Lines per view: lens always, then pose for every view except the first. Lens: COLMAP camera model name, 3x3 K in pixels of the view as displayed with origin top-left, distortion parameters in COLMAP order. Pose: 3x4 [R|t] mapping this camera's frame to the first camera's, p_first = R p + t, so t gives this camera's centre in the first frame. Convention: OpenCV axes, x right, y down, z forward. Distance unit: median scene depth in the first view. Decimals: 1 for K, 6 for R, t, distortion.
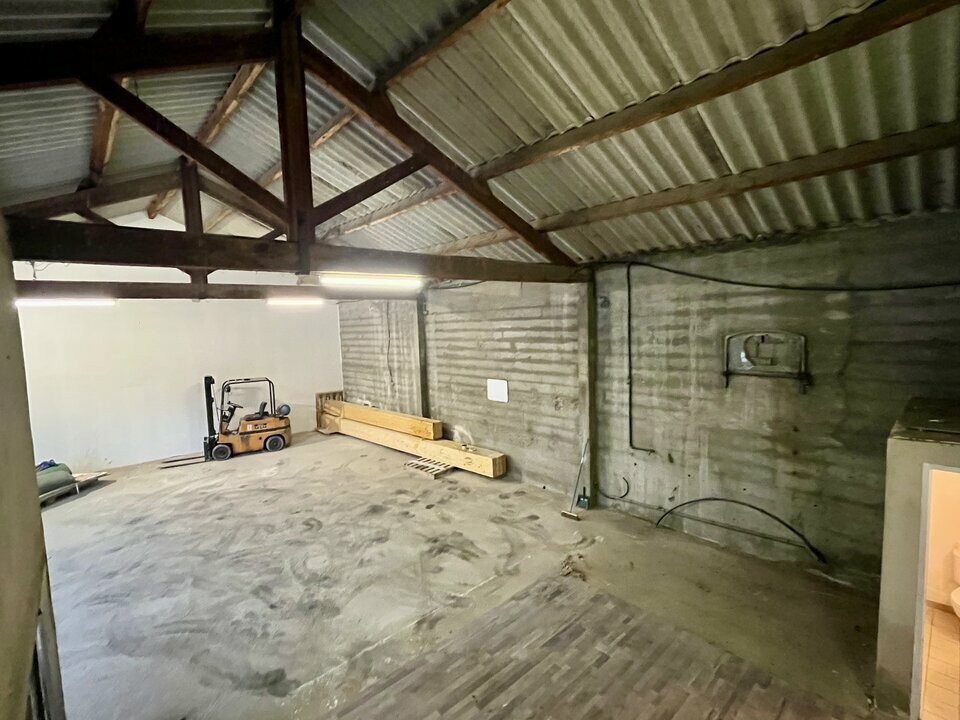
lens RADIAL K [[441.1, 0, 483.4], [0, 441.1, 362.1], [0, 0, 1]] dist [-0.005395, -0.000624]
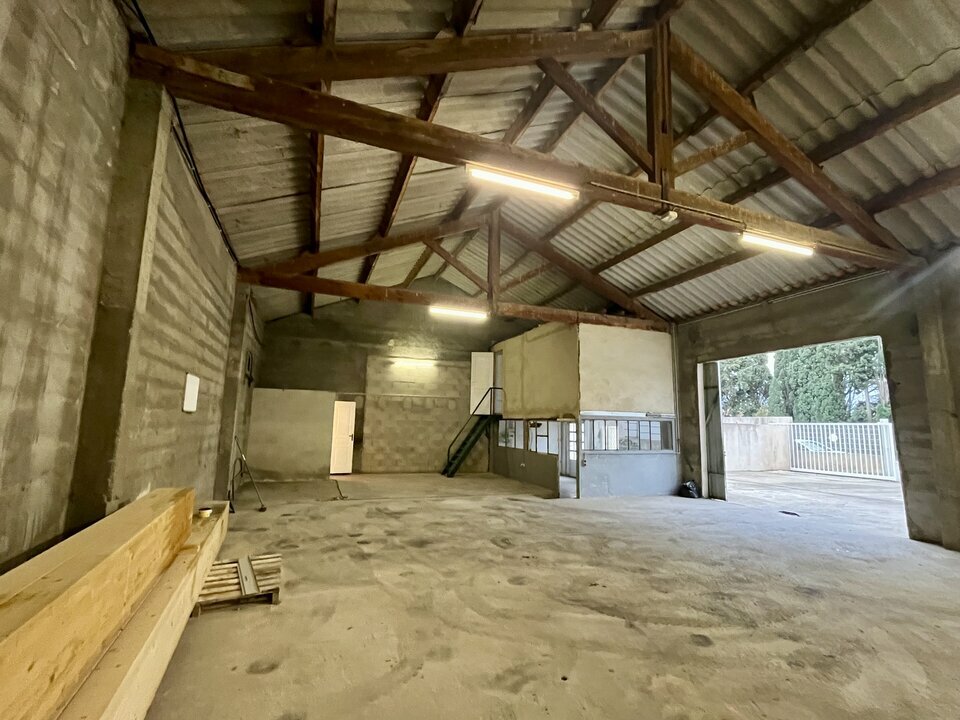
lens RADIAL K [[441.1, 0, 474.2], [0, 441.1, 360.2], [0, 0, 1]] dist [-0.005395, -0.000624]
pose [[-0.925702, 0.059446, 0.373553, -0.538752], [0.034110, 0.996669, -0.074080, 0.078999], [-0.376713, -0.055834, -0.924646, 1.436565]]
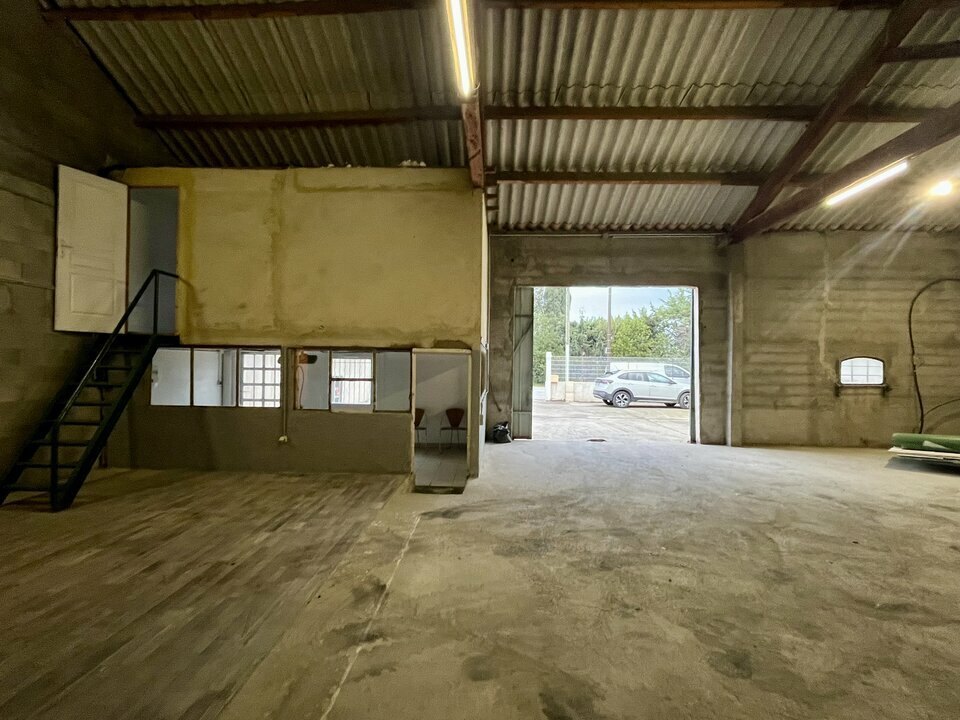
lens RADIAL K [[441.1, 0, 483.1], [0, 441.1, 359.3], [0, 0, 1]] dist [-0.005395, -0.000624]
pose [[-0.701850, 0.009358, -0.712264, 0.100344], [-0.056465, 0.996036, 0.068725, 0.119853], [0.710084, 0.088453, -0.698539, 0.796782]]
